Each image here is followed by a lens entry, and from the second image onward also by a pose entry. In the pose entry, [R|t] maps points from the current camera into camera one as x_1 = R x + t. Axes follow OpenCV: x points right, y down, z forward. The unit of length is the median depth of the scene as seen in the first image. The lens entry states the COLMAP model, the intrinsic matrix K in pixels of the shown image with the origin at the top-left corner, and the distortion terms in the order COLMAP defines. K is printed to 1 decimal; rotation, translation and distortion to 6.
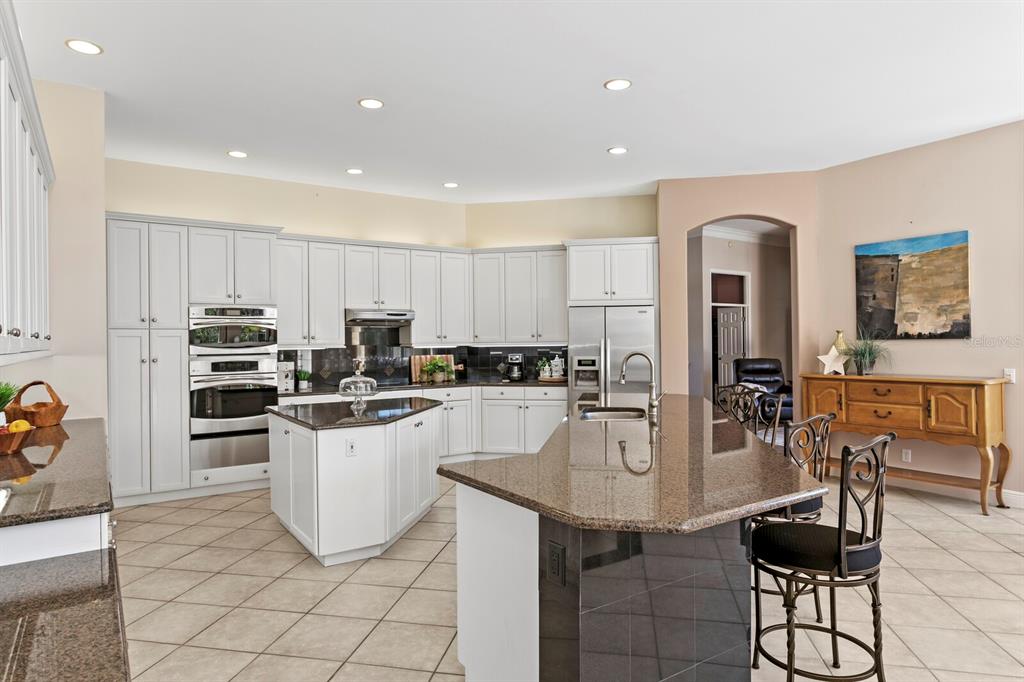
lens RADIAL K [[620.5, 0, 510.0], [0, 620.5, 337.5], [0, 0, 1]] dist [-0.008691, 0.000282]
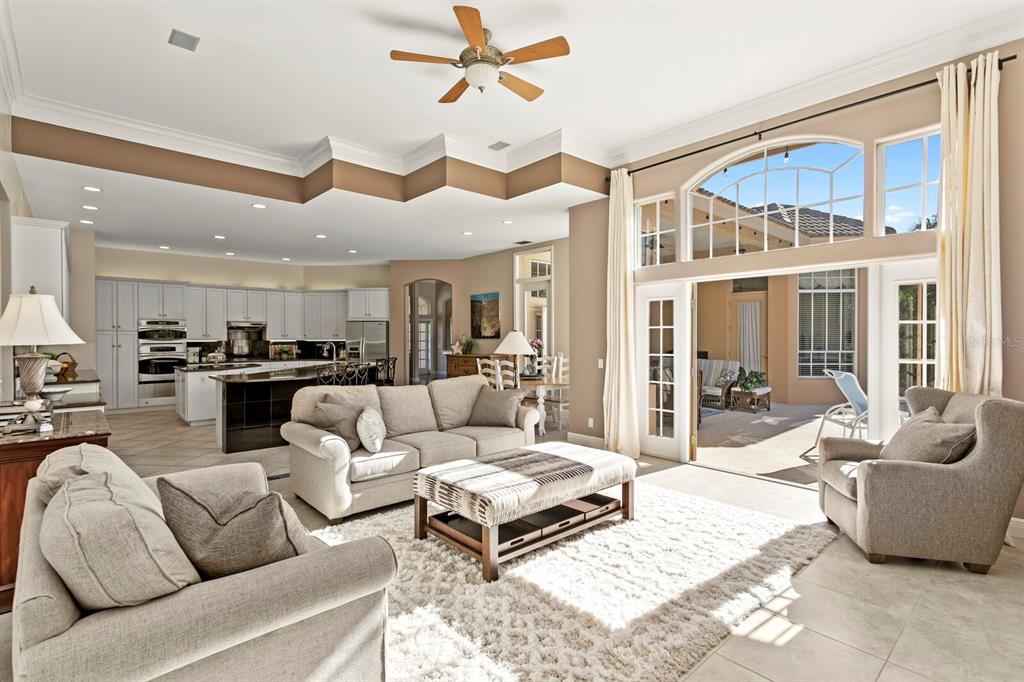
lens RADIAL K [[491.5, 0, 501.8], [0, 491.5, 340.4], [0, 0, 1]] dist [0.013969, 0.001547]
pose [[0.993901, 0.007134, 0.110044, 0.459479], [-0.008177, 0.999926, 0.009030, -0.006615], [-0.109971, -0.009875, 0.993886, -0.709356]]
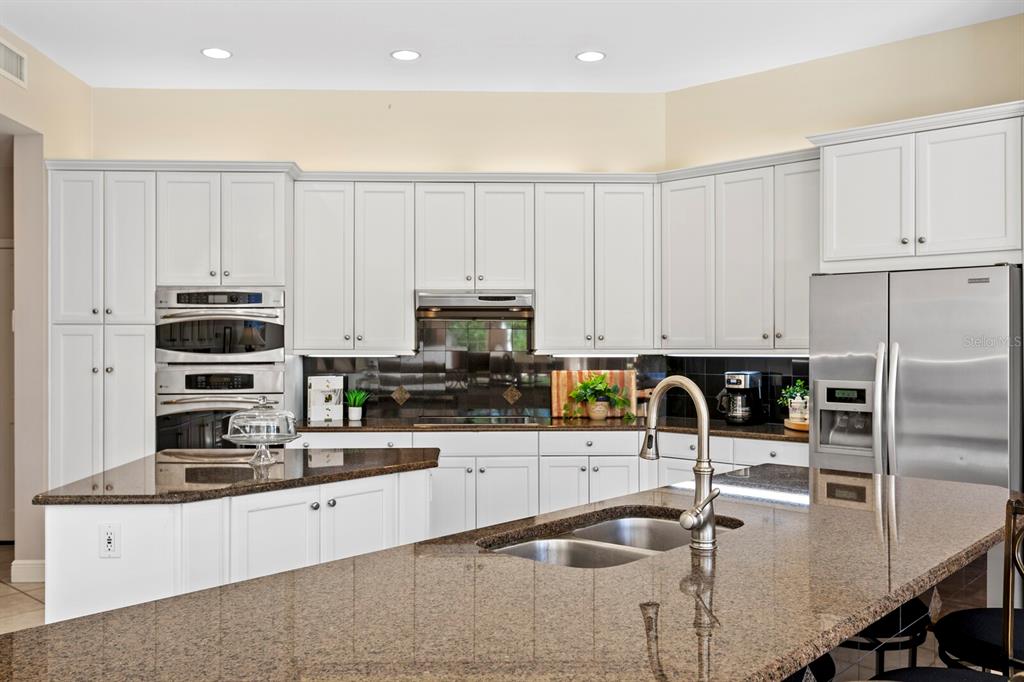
lens RADIAL K [[897.6, 0, 504.6], [0, 897.6, 341.6], [0, 0, 1]] dist [0.010629, 0.006653]
pose [[0.850814, 0.006062, -0.525431, 0.277537], [-0.004457, 0.999981, 0.004320, -0.000711], [0.525447, -0.001333, 0.850825, 0.322926]]
